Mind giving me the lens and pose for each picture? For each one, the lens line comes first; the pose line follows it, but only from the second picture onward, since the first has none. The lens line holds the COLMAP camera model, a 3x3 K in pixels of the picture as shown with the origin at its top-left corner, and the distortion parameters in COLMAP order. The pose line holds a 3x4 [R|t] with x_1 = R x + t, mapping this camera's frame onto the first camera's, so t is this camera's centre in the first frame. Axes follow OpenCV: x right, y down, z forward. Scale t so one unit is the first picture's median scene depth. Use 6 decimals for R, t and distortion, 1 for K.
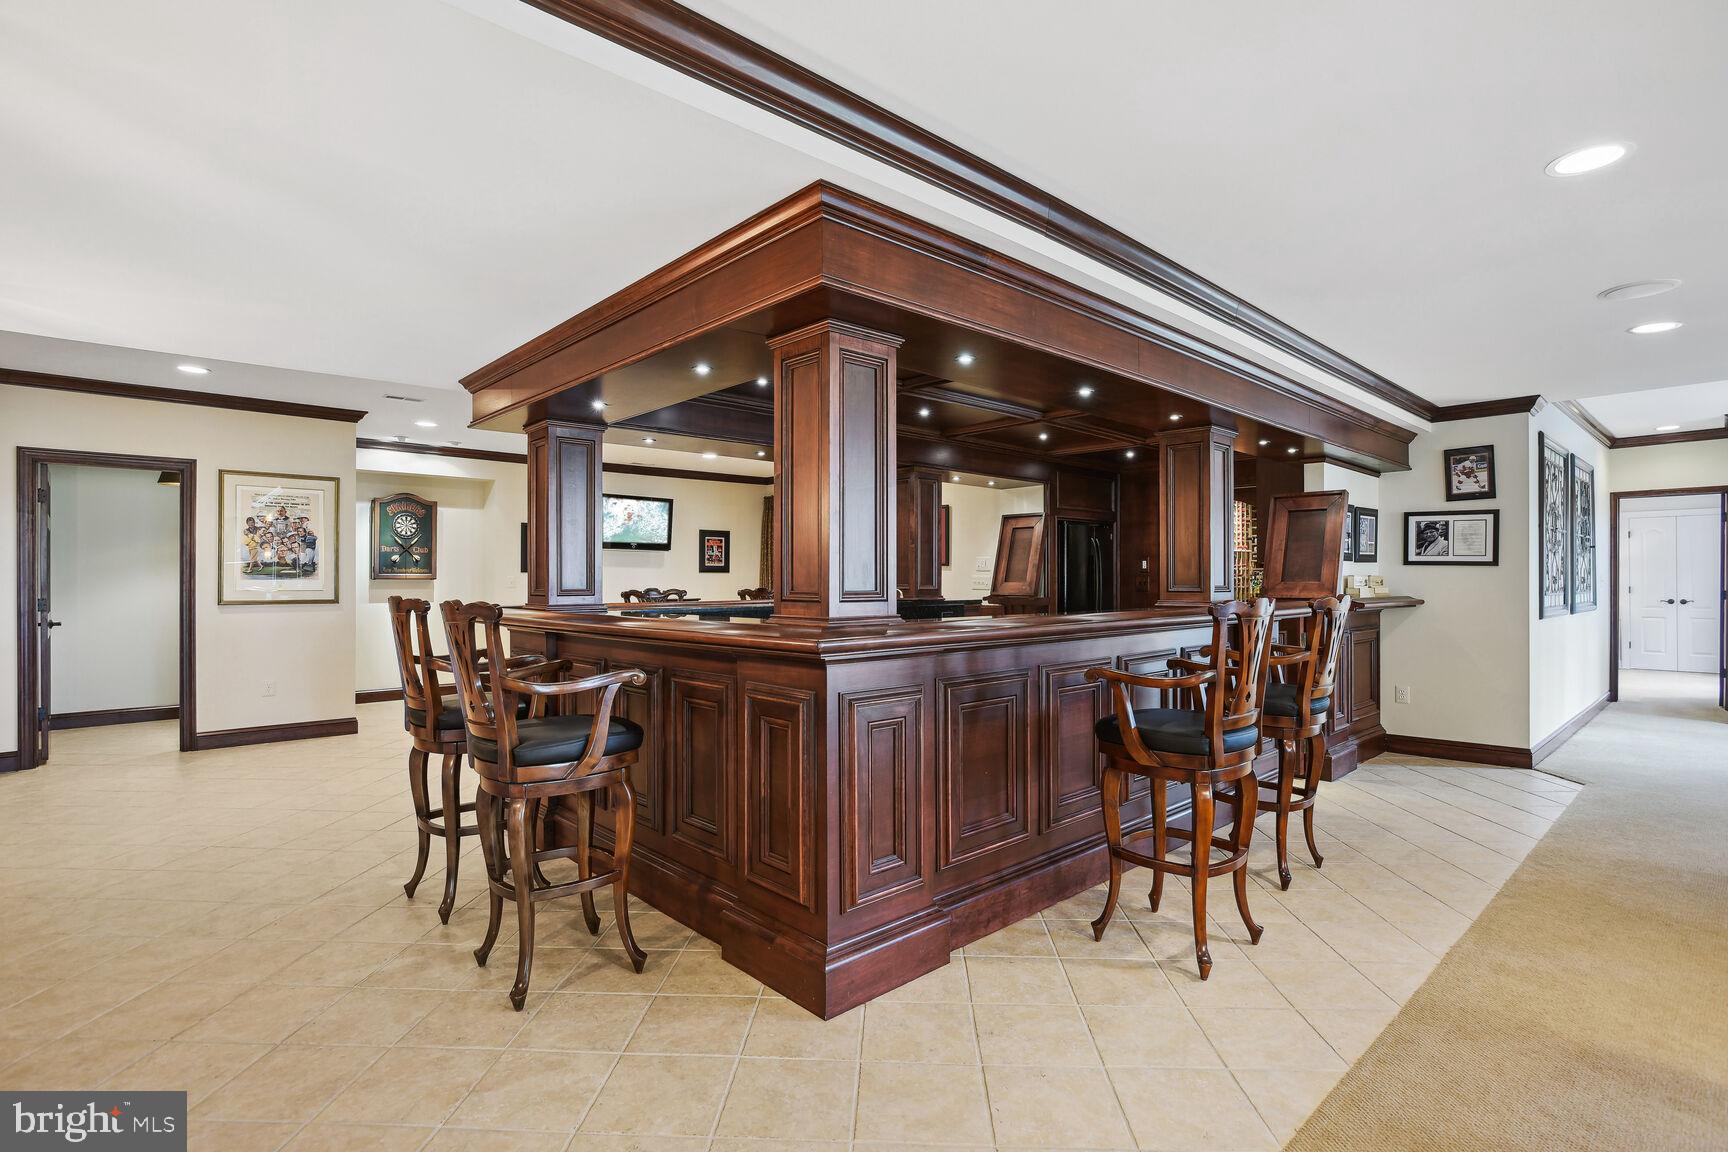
lens RADIAL K [[841.9, 0, 864.0], [0, 841.9, 576.0], [0, 0, 1]] dist [-0.022624, 0.000008]
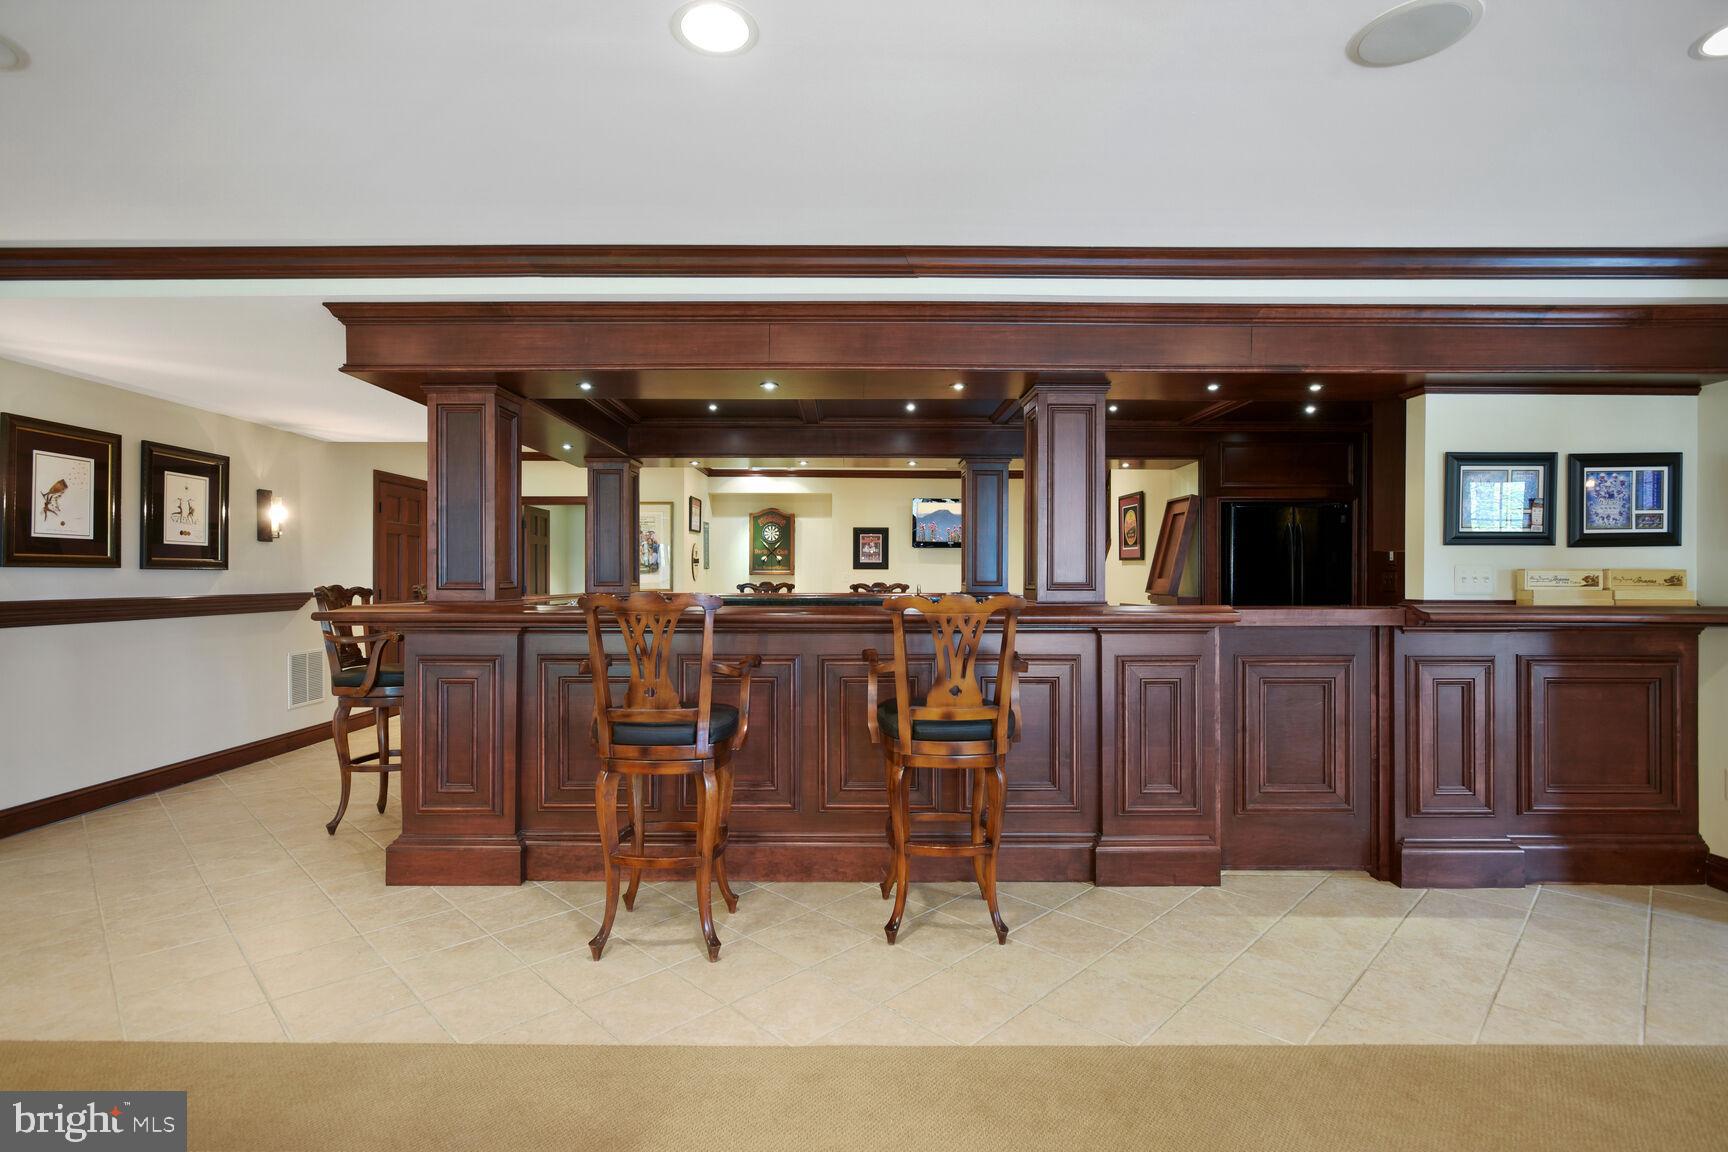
lens RADIAL K [[832.6, 0, 864.0], [0, 832.6, 576.0], [0, 0, 1]] dist [-0.020695, 0.012546]
pose [[0.731963, 0.001697, -0.681342, 0.486427], [0.001530, 0.999990, 0.004134, 0.000864], [0.681343, -0.004068, 0.731953, 0.171787]]
